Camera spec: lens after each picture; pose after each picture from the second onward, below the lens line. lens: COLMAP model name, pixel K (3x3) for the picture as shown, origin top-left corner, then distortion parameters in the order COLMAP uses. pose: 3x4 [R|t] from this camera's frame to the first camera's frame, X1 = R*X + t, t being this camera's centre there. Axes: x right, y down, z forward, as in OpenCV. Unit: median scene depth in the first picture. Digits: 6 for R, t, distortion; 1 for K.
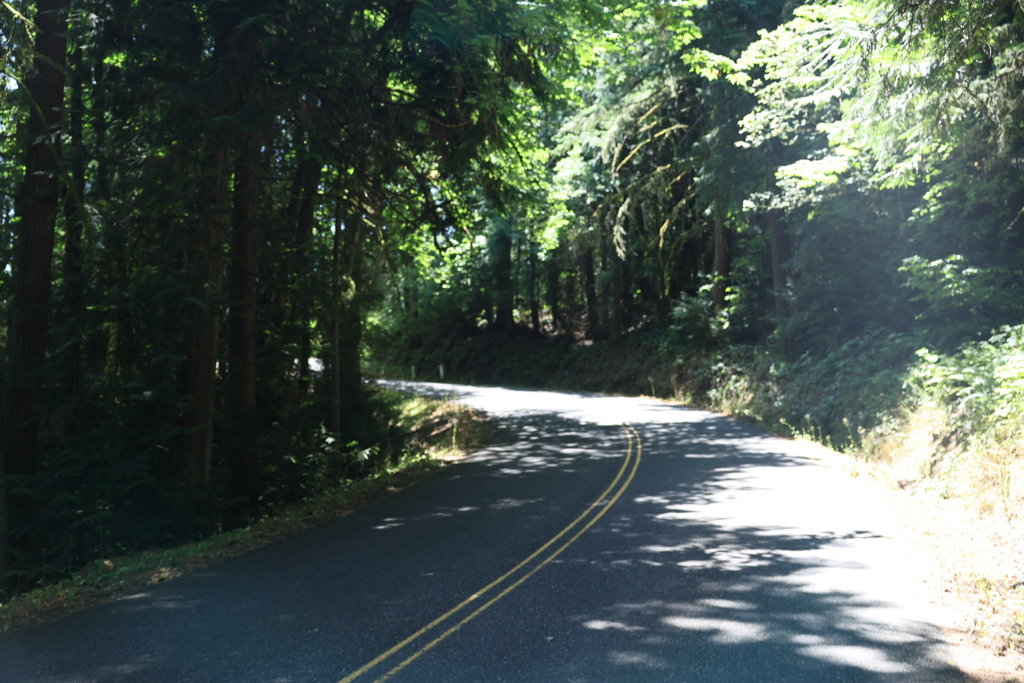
lens RADIAL K [[1099.3, 0, 509.8], [0, 1099.3, 346.3], [0, 0, 1]] dist [0.035984, 0.000000]
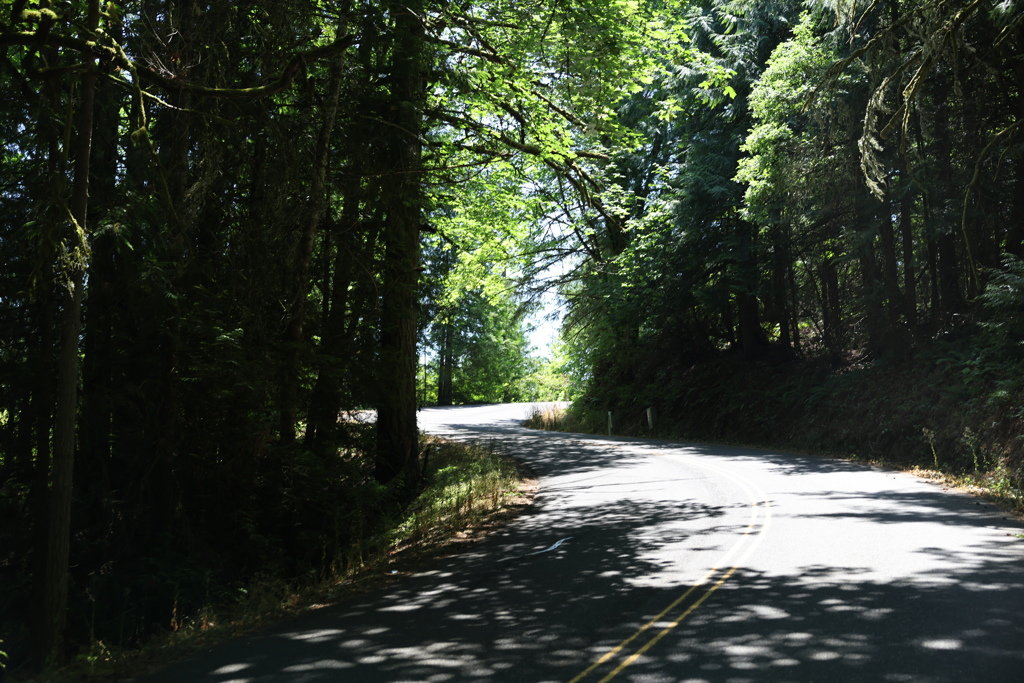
lens RADIAL K [[1163.8, 0, 536.3], [0, 1163.8, 341.6], [0, 0, 1]] dist [0.085052, 0.000000]
pose [[0.956410, -0.040060, -0.289266, 0.135210], [0.028839, 0.998661, -0.042952, 0.008662], [0.290599, 0.032738, 0.956285, 0.546996]]
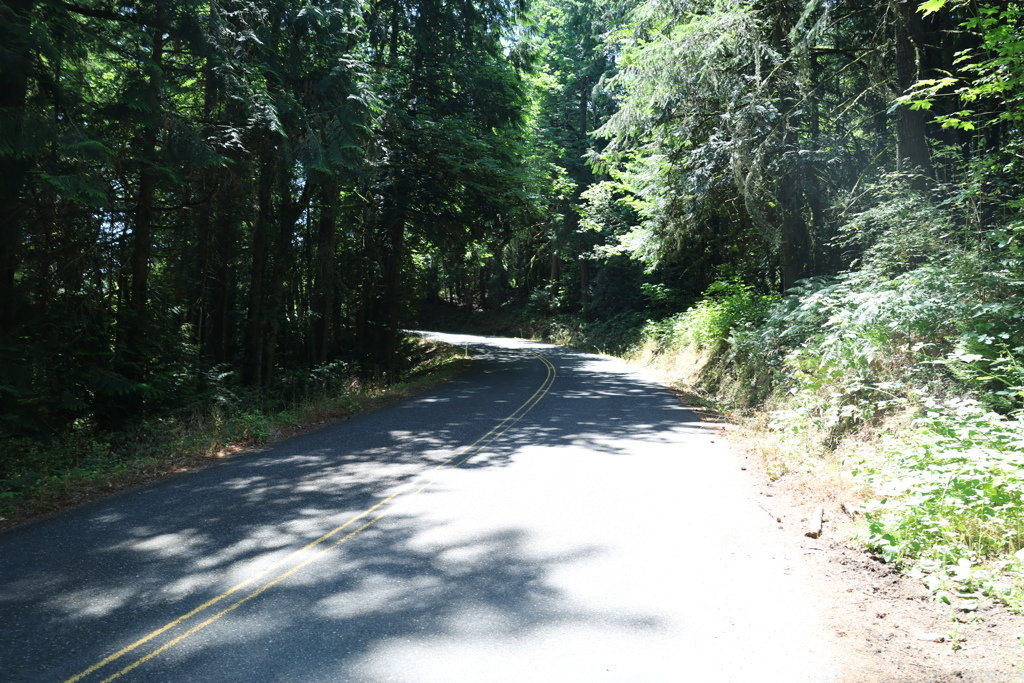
lens RADIAL K [[691.5, 0, 517.3], [0, 691.5, 343.2], [0, 0, 1]] dist [-0.070795, 0.052562]
pose [[0.982365, 0.021133, 0.185777, -0.141838], [-0.030045, 0.998522, 0.045287, -0.003570], [-0.184545, -0.050070, 0.981548, -0.332123]]
